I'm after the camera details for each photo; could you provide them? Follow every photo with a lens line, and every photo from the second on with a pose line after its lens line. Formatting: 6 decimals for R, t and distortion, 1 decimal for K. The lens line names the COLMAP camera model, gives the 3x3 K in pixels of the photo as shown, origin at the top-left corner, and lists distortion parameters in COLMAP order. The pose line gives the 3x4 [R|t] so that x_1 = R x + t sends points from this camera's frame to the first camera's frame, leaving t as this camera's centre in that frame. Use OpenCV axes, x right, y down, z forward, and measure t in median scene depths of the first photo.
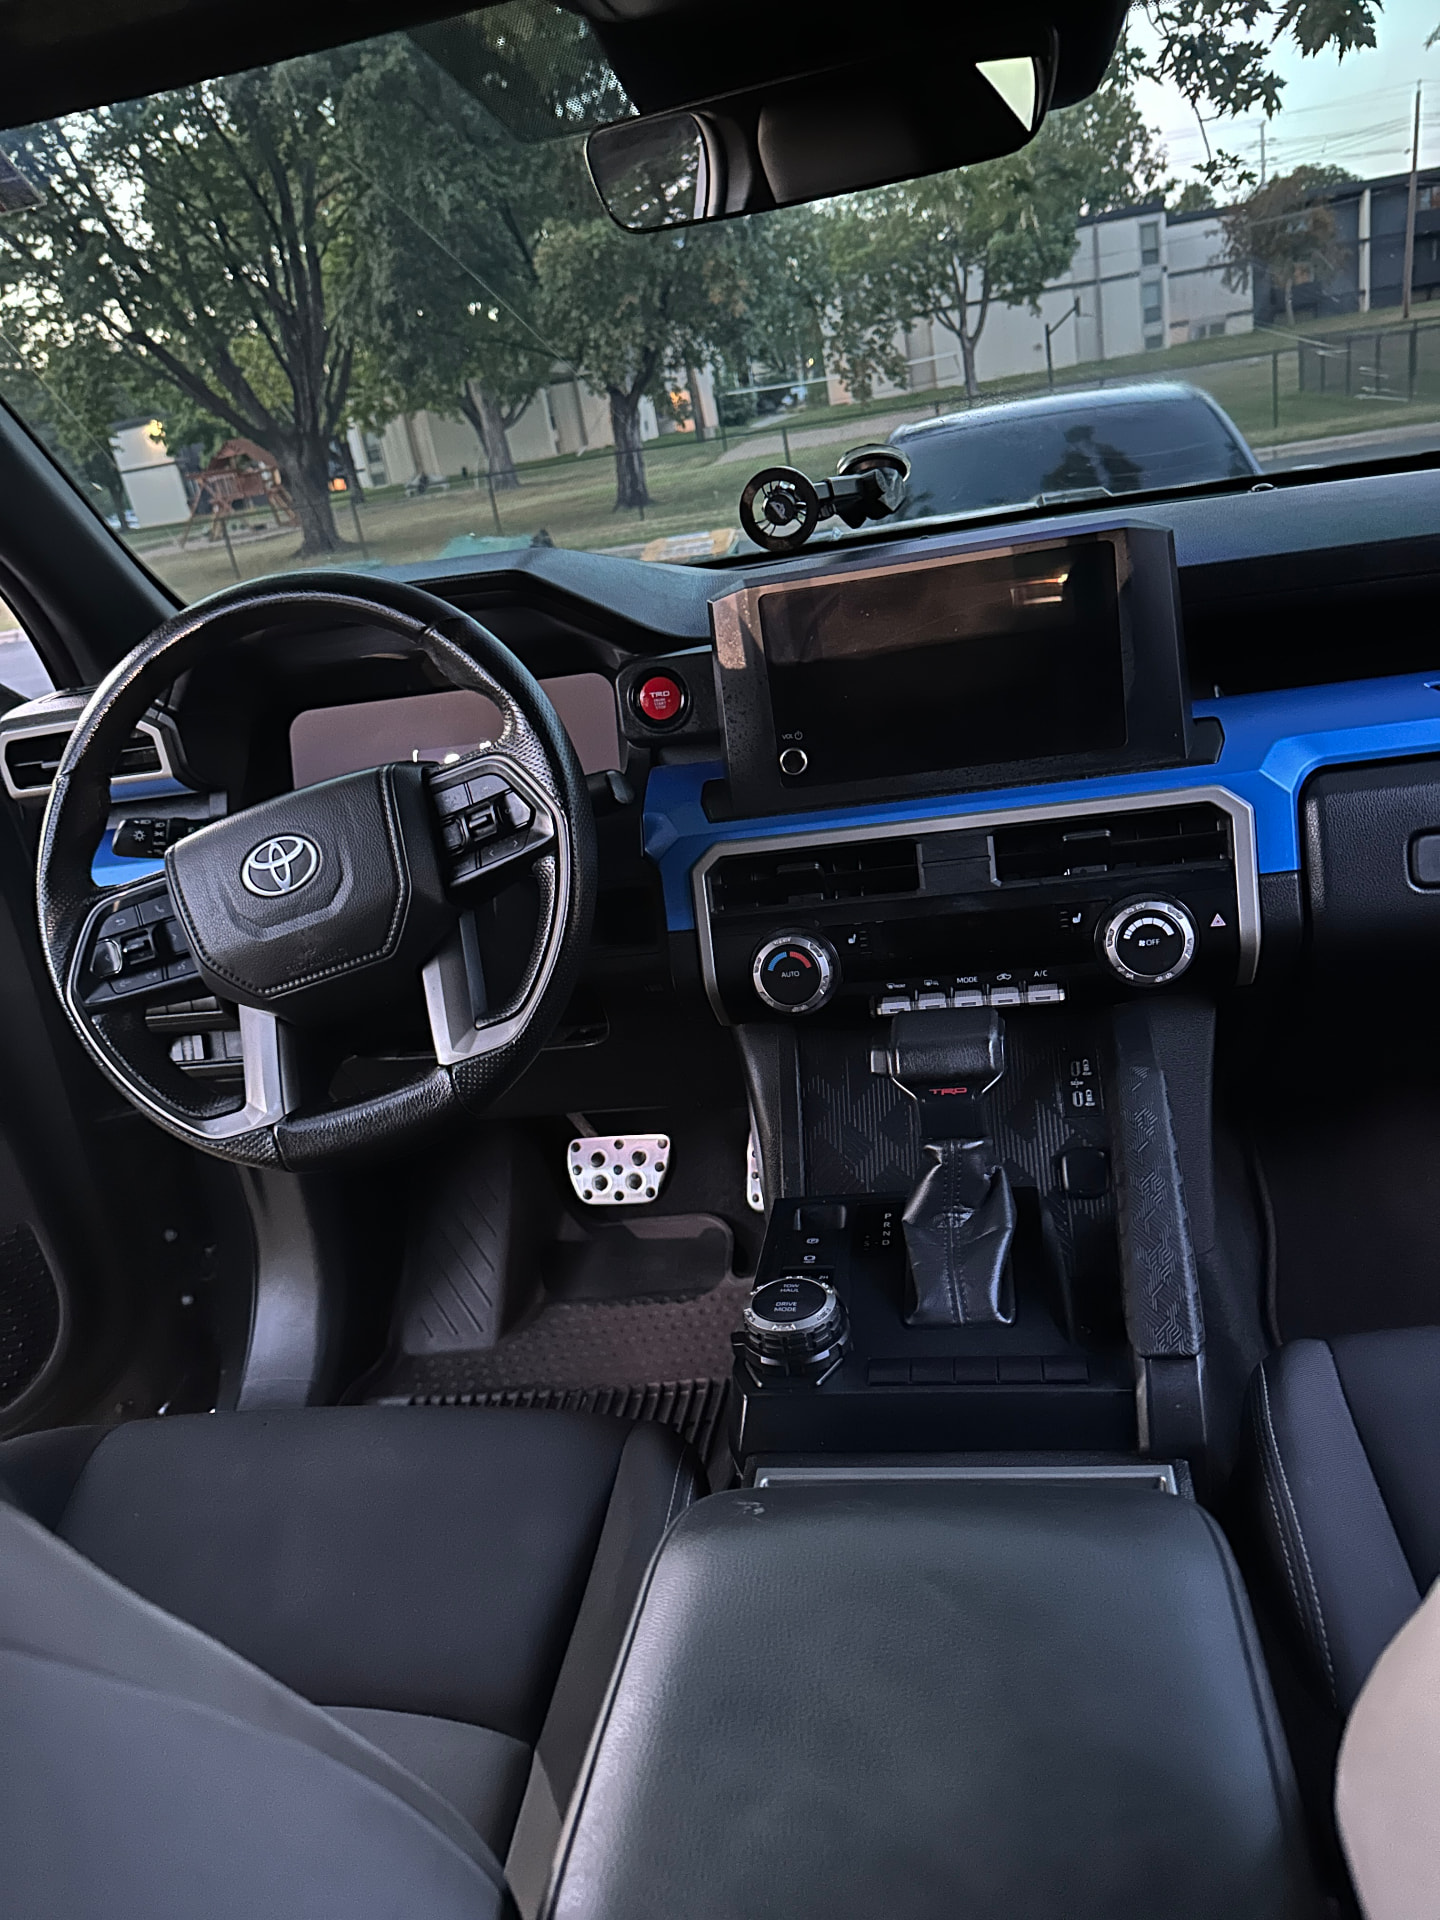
lens RADIAL K [[1291.6, 0, 720.1], [0, 1291.6, 937.8], [0, 0, 1]] dist [0.044572, -0.006011]
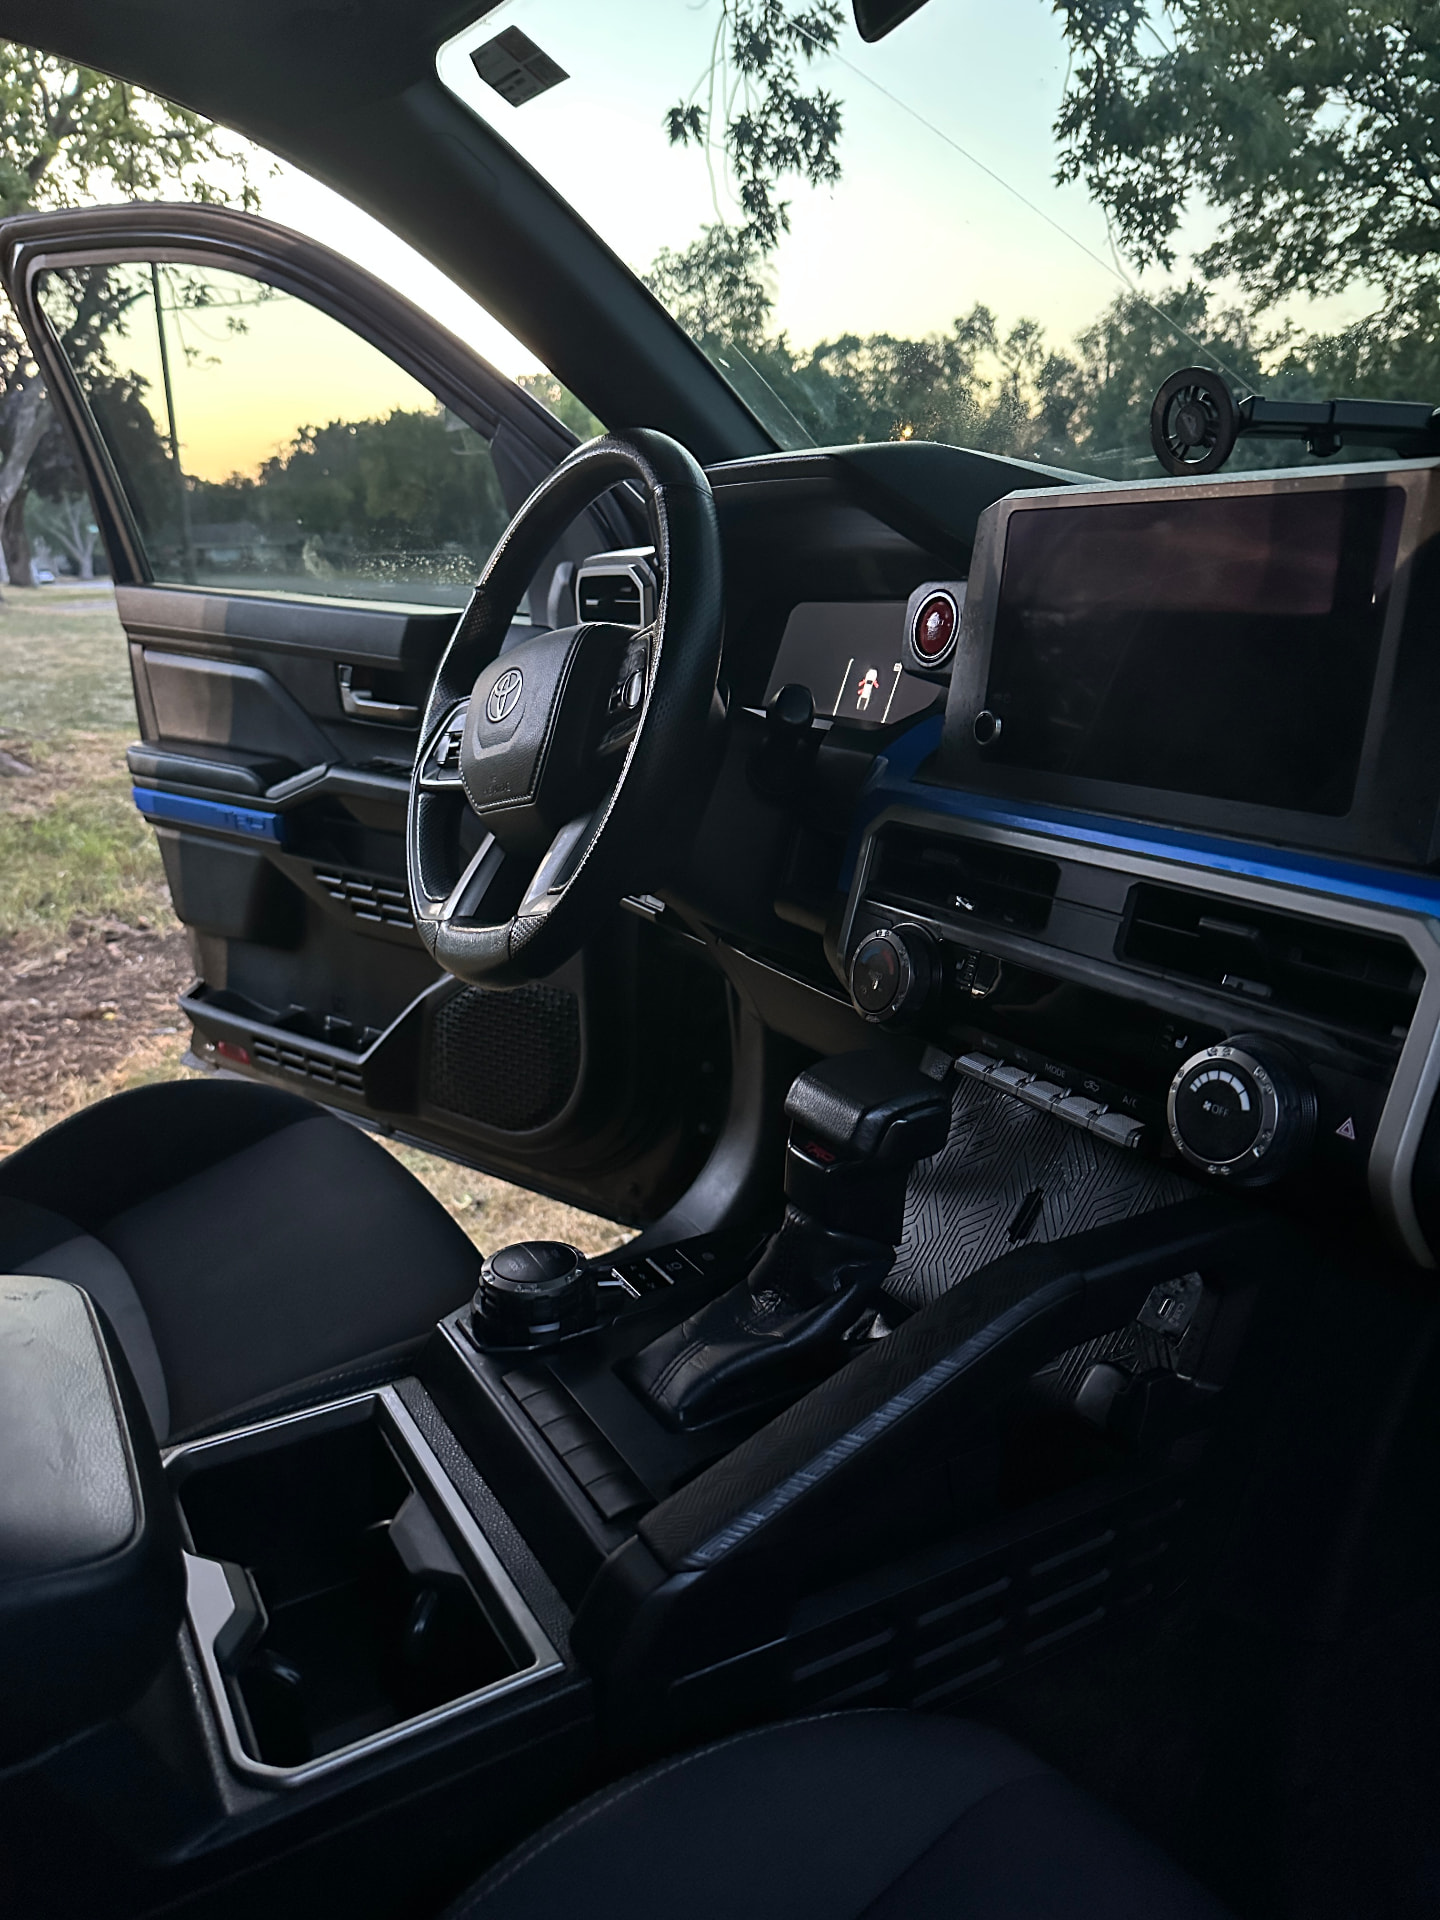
lens RADIAL K [[1327.3, 0, 720.0], [0, 1327.3, 960.0], [0, 0, 1]] dist [0.011328, -0.024209]
pose [[0.630185, 0.353068, -0.691527, 0.603967], [-0.328791, 0.928184, 0.174271, -0.098793], [0.703394, 0.117545, 0.701013, 0.355767]]
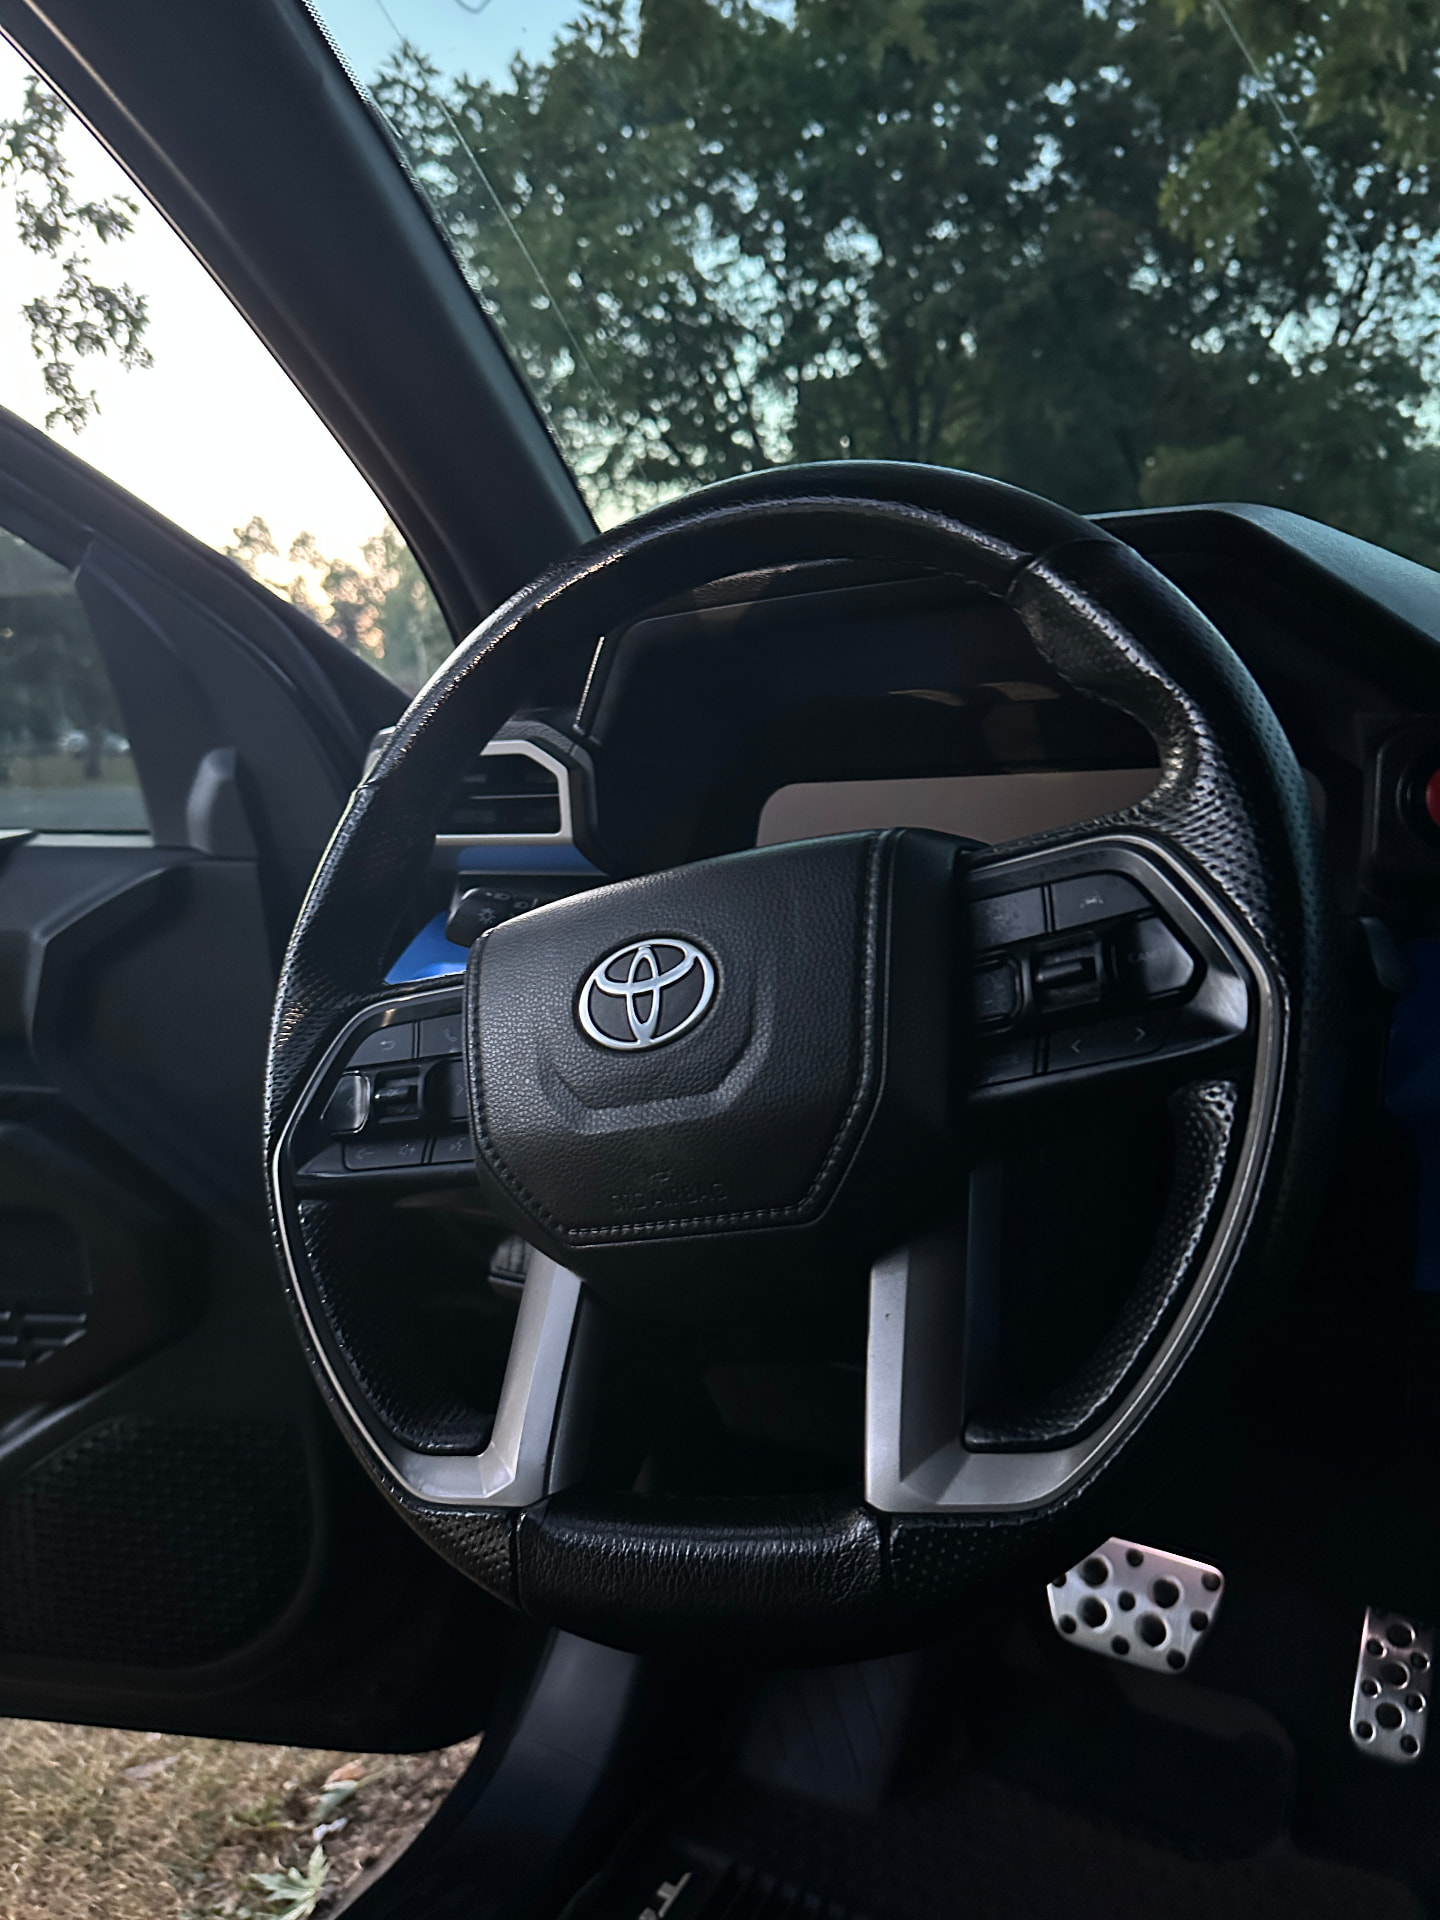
lens RADIAL K [[1327.3, 0, 720.0], [0, 1327.3, 960.0], [0, 0, 1]] dist [0.011328, -0.024209]
pose [[0.914791, 0.162993, -0.369582, -0.119387], [-0.211615, 0.972746, -0.094791, -0.024518], [0.344059, 0.164923, 0.924350, 0.510871]]
